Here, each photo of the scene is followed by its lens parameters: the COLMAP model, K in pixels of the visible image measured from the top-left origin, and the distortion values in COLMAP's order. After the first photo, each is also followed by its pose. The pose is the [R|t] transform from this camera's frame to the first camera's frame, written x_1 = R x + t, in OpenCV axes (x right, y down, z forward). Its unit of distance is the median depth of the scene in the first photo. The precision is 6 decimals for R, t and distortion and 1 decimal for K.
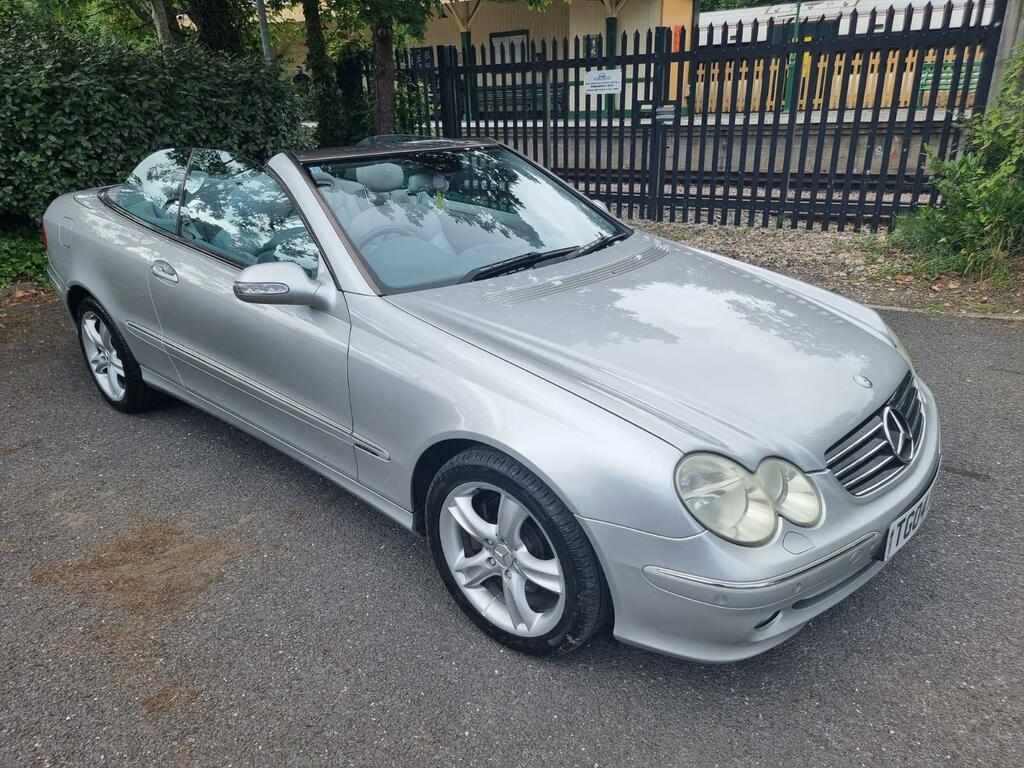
lens RADIAL K [[723.8, 0, 521.1], [0, 723.8, 400.2], [0, 0, 1]] dist [0.077184, -0.062110]
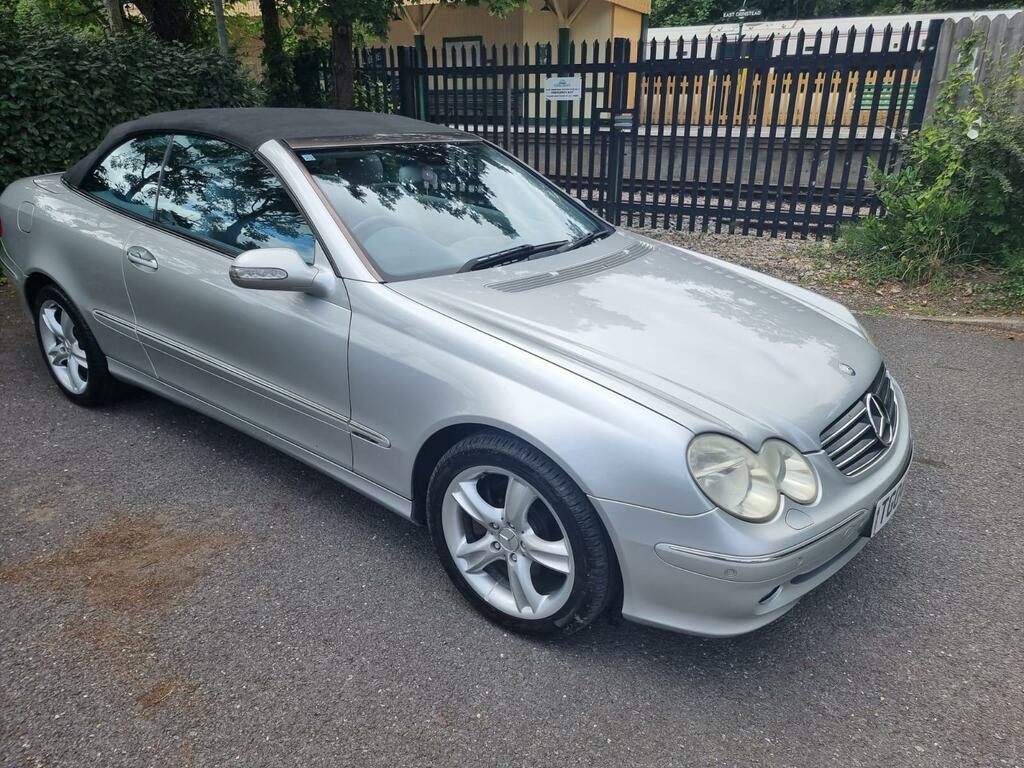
lens RADIAL K [[723.8, 0, 532.8], [0, 723.8, 386.2], [0, 0, 1]] dist [0.077184, -0.062110]
pose [[0.995902, 0.002496, 0.090404, -0.047093], [-0.000271, 0.999697, -0.024615, 0.014409], [-0.090438, 0.024489, 0.995601, -0.008771]]
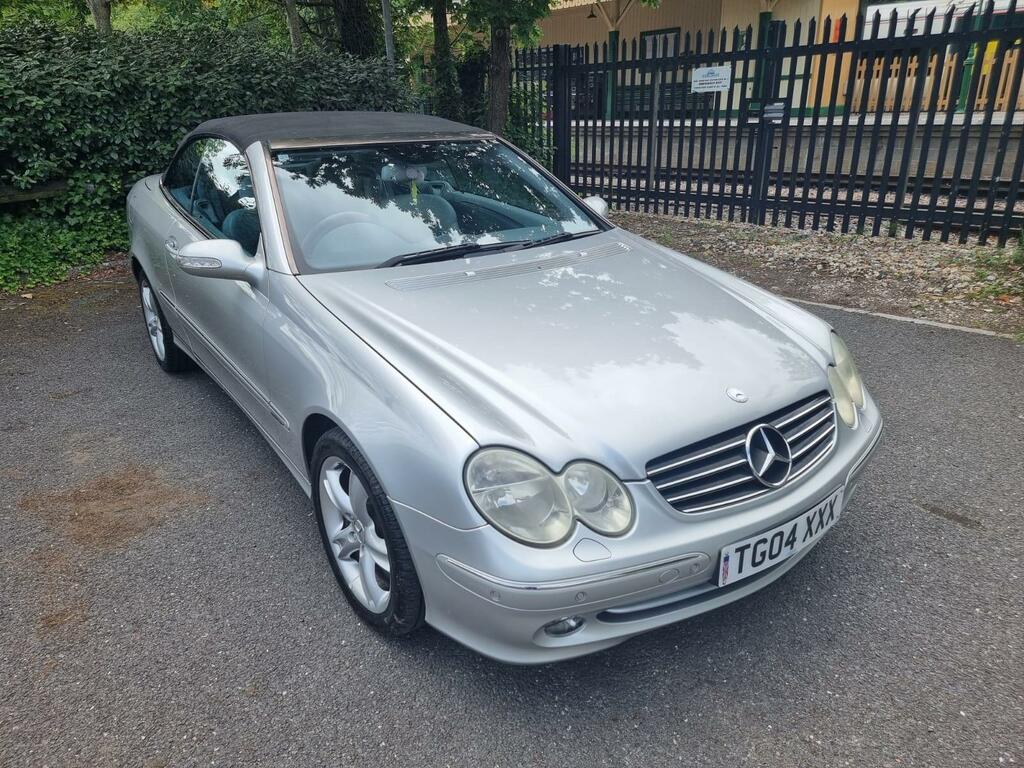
lens RADIAL K [[723.8, 0, 516.2], [0, 723.8, 389.7], [0, 0, 1]] dist [0.077184, -0.062110]
pose [[0.973332, 0.088743, -0.211539, 0.221846], [-0.091203, 0.995831, -0.001878, -0.002650], [0.210490, 0.021121, 0.977368, 0.017850]]
